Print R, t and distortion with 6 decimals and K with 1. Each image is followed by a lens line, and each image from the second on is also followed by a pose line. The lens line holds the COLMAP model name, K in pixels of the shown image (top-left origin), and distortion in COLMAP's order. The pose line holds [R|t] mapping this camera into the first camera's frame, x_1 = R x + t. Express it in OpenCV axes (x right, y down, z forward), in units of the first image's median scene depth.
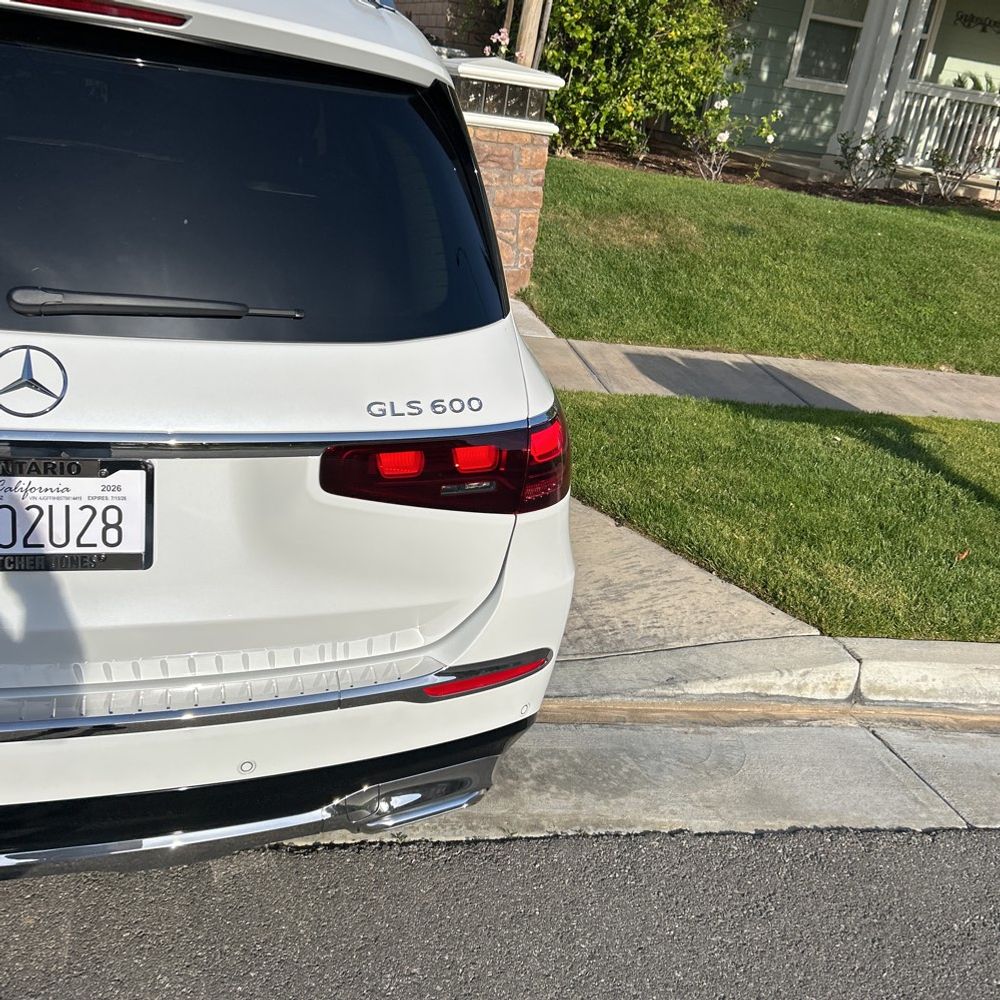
lens RADIAL K [[1001.8, 0, 496.9], [0, 1001.8, 491.3], [0, 0, 1]] dist [0.134374, -0.325287]
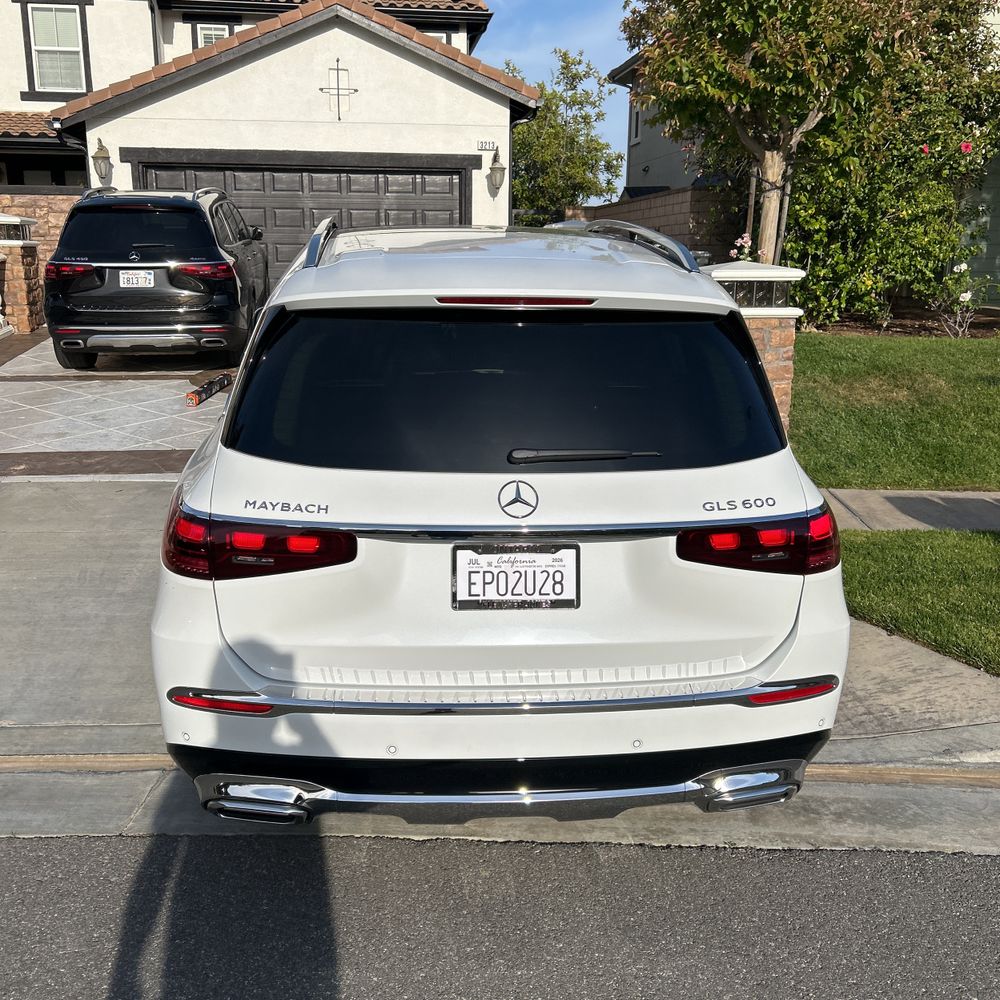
lens RADIAL K [[1013.4, 0, 493.9], [0, 1013.4, 490.5], [0, 0, 1]] dist [0.029578, -0.019066]
pose [[0.967140, -0.074357, -0.243127, -0.027043], [0.029579, 0.982690, -0.182879, 0.088377], [0.252517, 0.169678, 0.952599, -0.314321]]
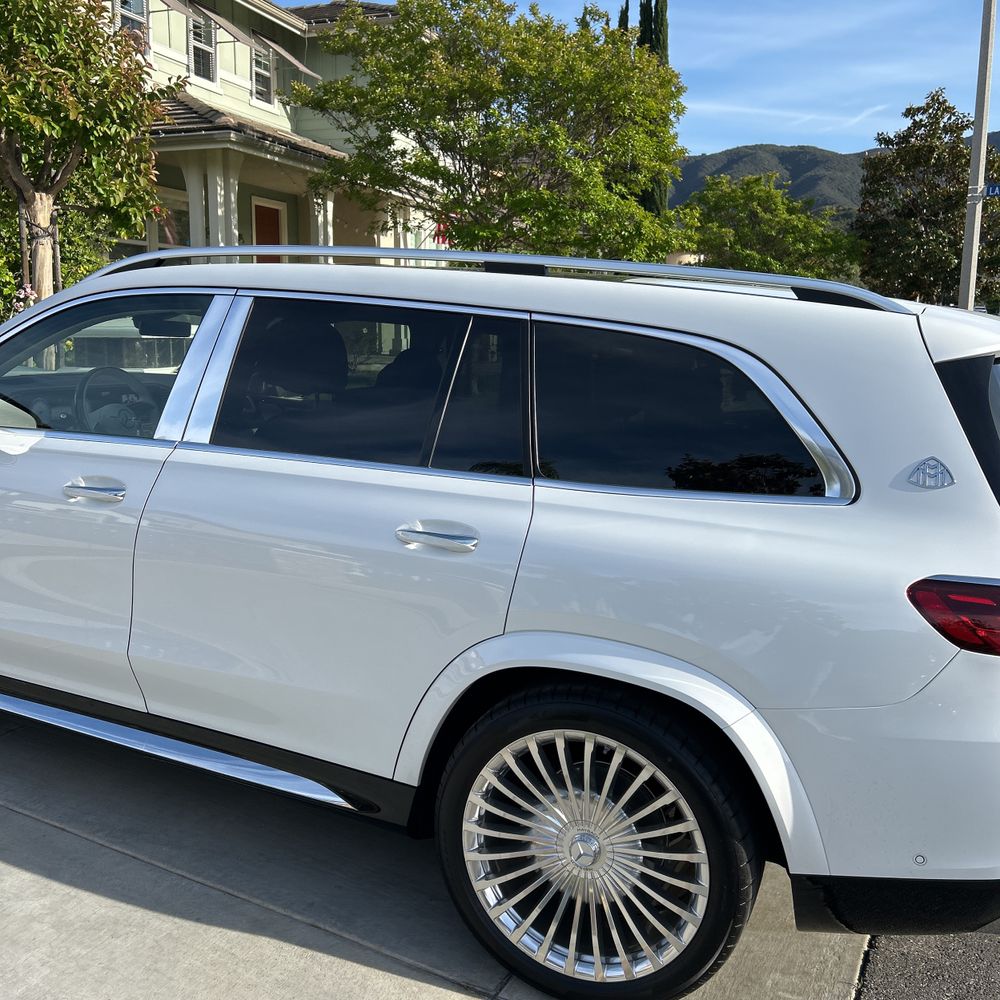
lens RADIAL K [[1013.4, 0, 493.9], [0, 1013.4, 490.5], [0, 0, 1]] dist [0.029578, -0.019066]
pose [[0.640167, -0.244346, 0.728341, -1.188760], [0.360052, 0.932926, -0.003484, -0.241296], [-0.678637, 0.264471, 0.685206, 0.137554]]
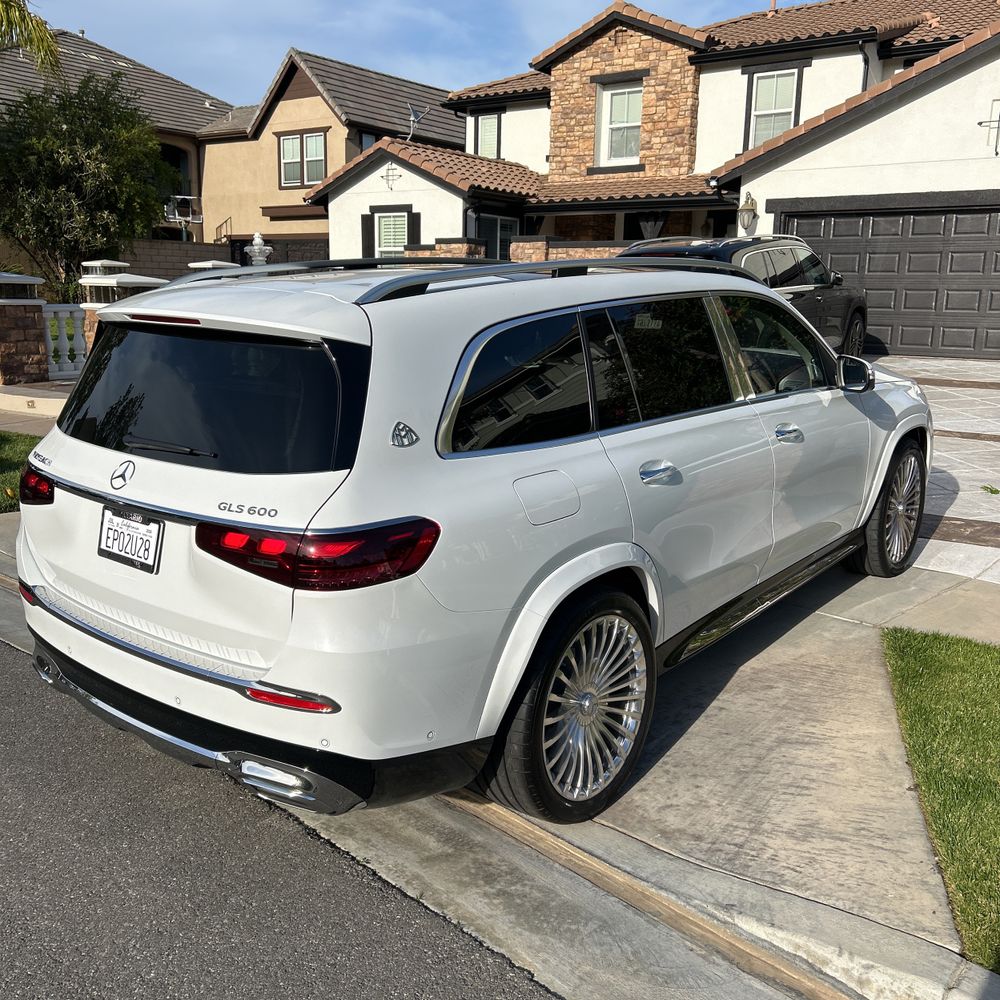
lens RADIAL K [[1017.5, 0, 499.3], [0, 1017.5, 502.0], [0, 0, 1]] dist [0.024076, -0.016521]
pose [[0.544064, 0.046433, -0.837758, 0.821867], [-0.270343, 0.954921, -0.122642, 0.000939], [0.794298, 0.293208, 0.532091, 0.200281]]
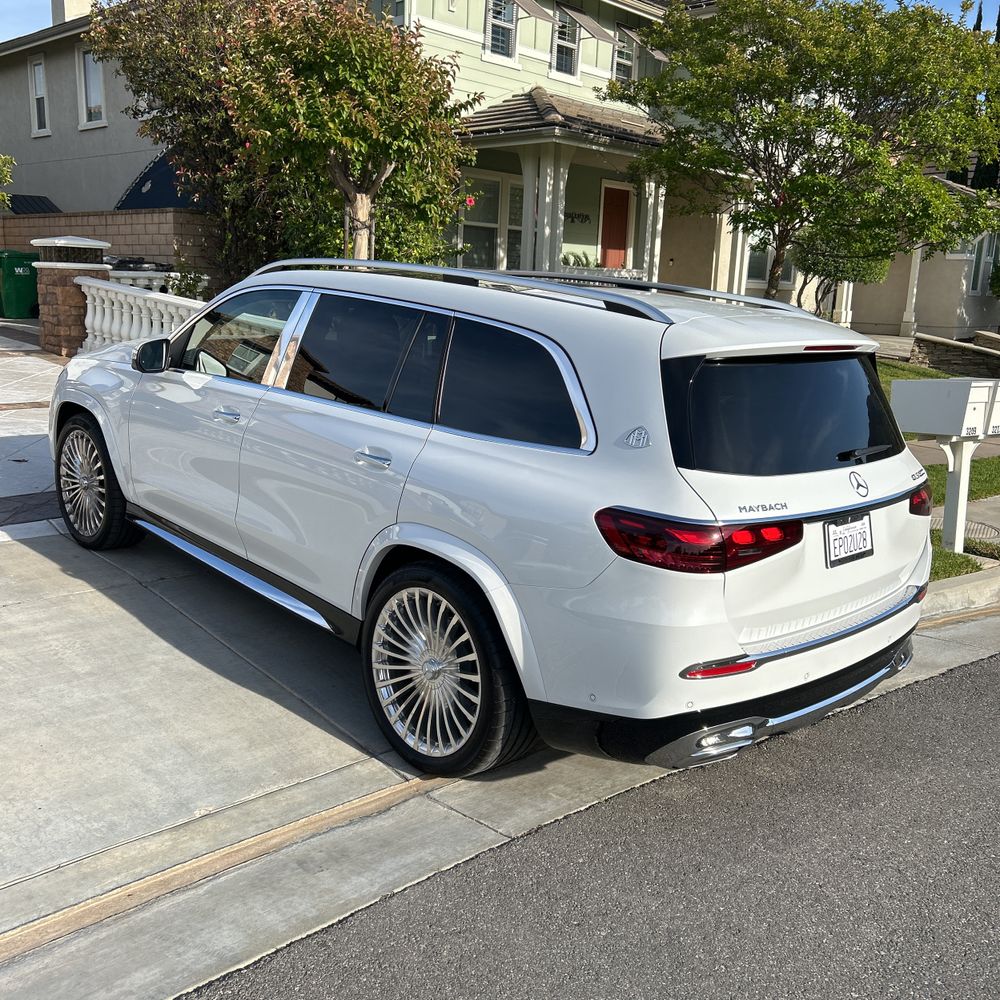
lens RADIAL K [[1015.0, 0, 494.2], [0, 1015.0, 500.9], [0, 0, 1]] dist [0.033782, -0.031431]
pose [[0.888886, -0.189126, 0.417268, -1.033952], [0.246889, 0.964989, -0.088556, -0.028140], [-0.385911, 0.181735, 0.904458, -0.437274]]
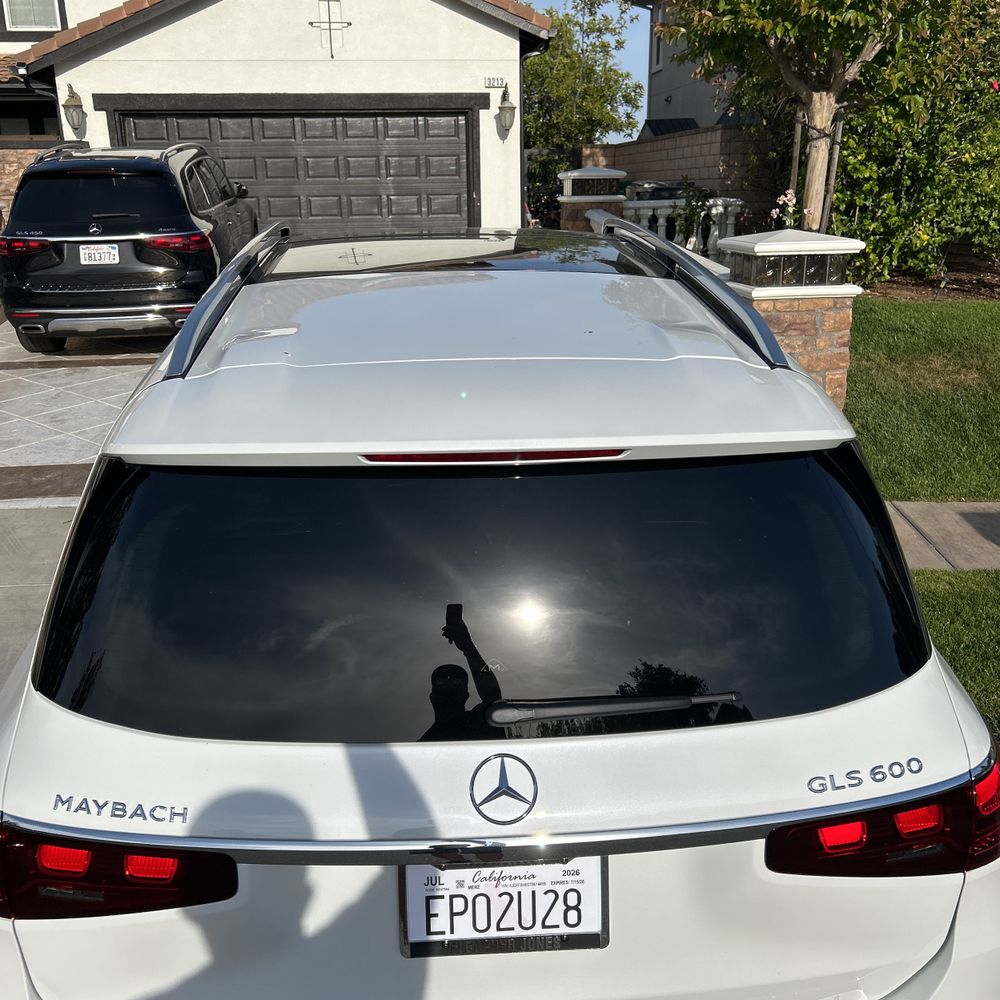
lens RADIAL K [[1014.7, 0, 501.0], [0, 1014.7, 496.8], [0, 0, 1]] dist [0.028006, -0.012578]
pose [[0.962315, -0.073761, -0.261742, -0.065615], [0.045041, 0.992450, -0.114084, -0.126919], [0.268180, 0.097996, 0.958372, -0.037191]]
